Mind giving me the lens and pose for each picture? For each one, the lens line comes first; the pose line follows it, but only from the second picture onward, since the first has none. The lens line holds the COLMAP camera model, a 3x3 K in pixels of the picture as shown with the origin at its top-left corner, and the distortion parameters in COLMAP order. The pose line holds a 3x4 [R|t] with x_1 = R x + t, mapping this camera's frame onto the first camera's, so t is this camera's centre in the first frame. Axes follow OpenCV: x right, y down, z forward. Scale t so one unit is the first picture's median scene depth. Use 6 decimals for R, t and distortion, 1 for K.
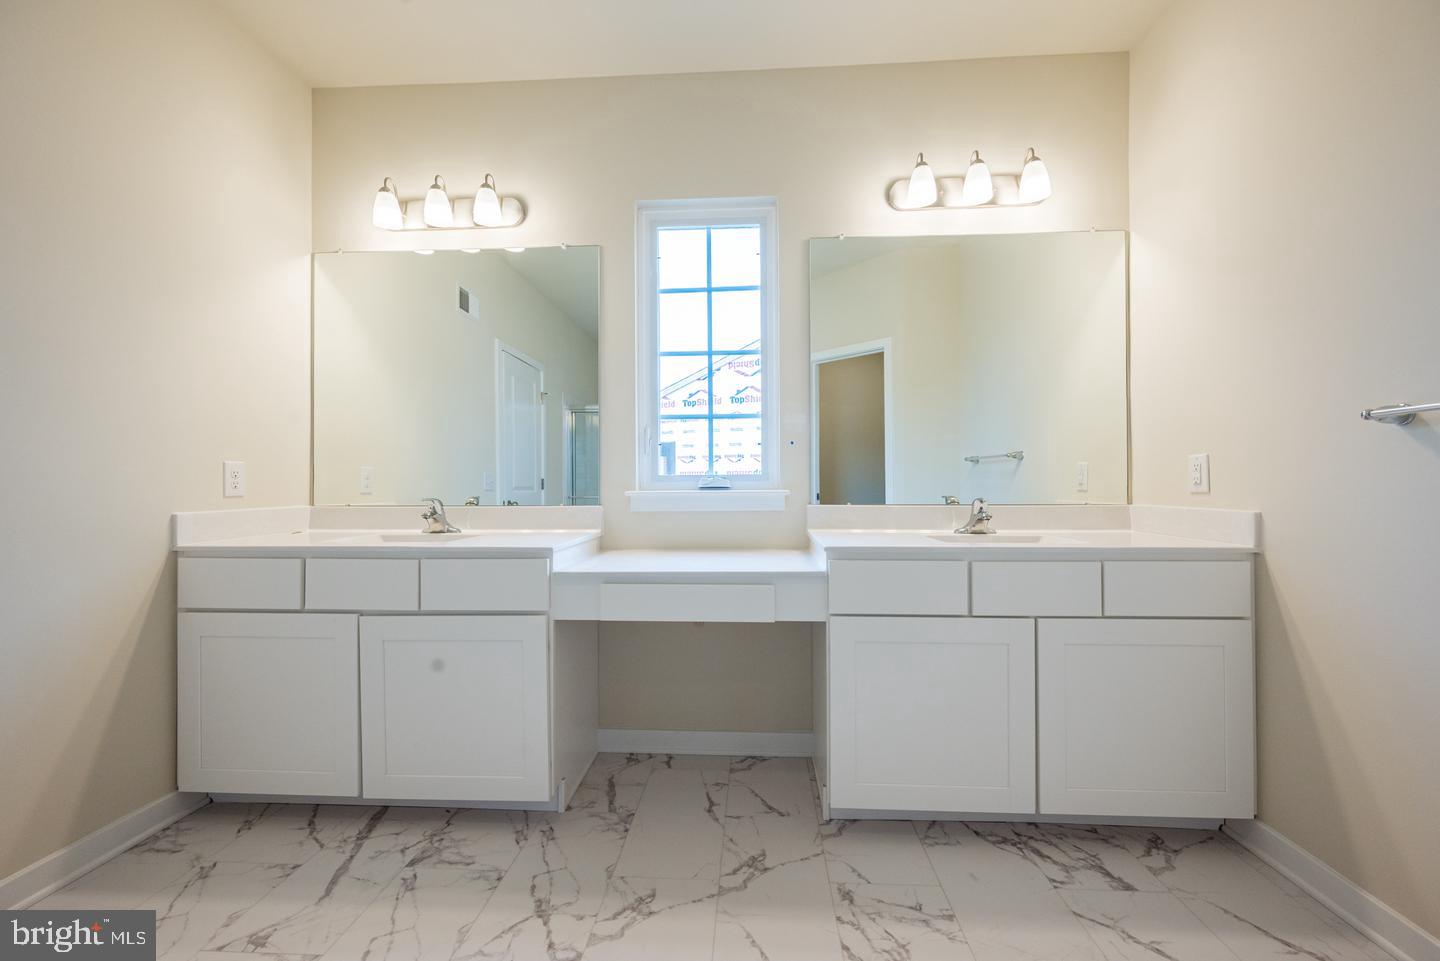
lens RADIAL K [[557.9, 0, 725.8], [0, 557.9, 484.1], [0, 0, 1]] dist [-0.002408, -0.000053]
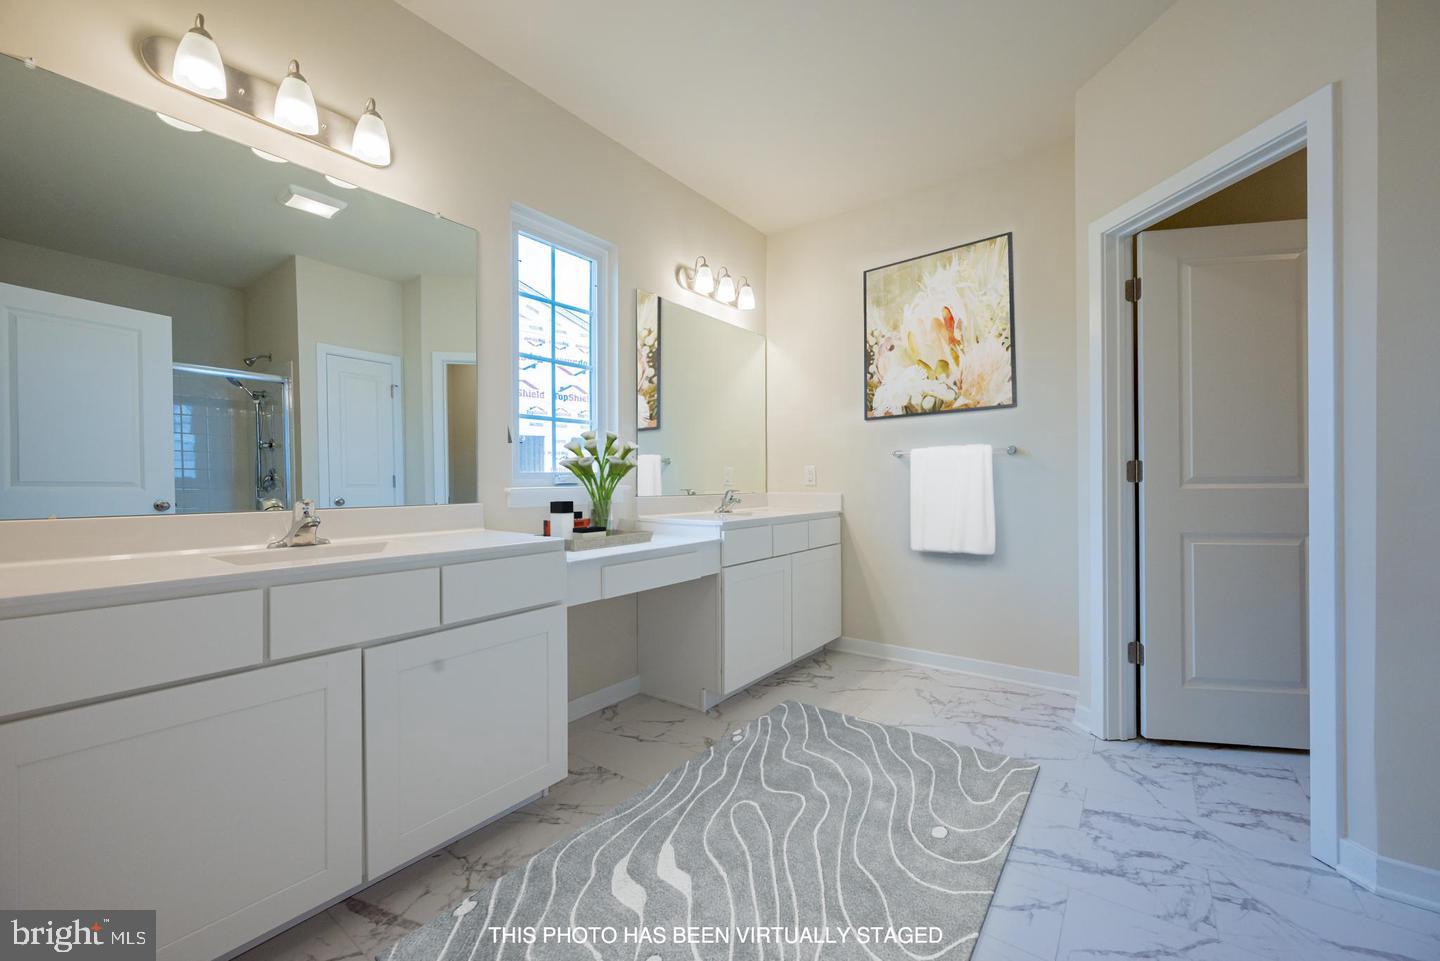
lens RADIAL K [[557.9, 0, 725.8], [0, 557.9, 484.1], [0, 0, 1]] dist [-0.002408, -0.000053]
pose [[0.558533, -0.002925, 0.829477, -1.016686], [0.000319, 0.999994, 0.003312, 0.003623], [-0.829483, -0.001585, 0.558530, 0.147420]]
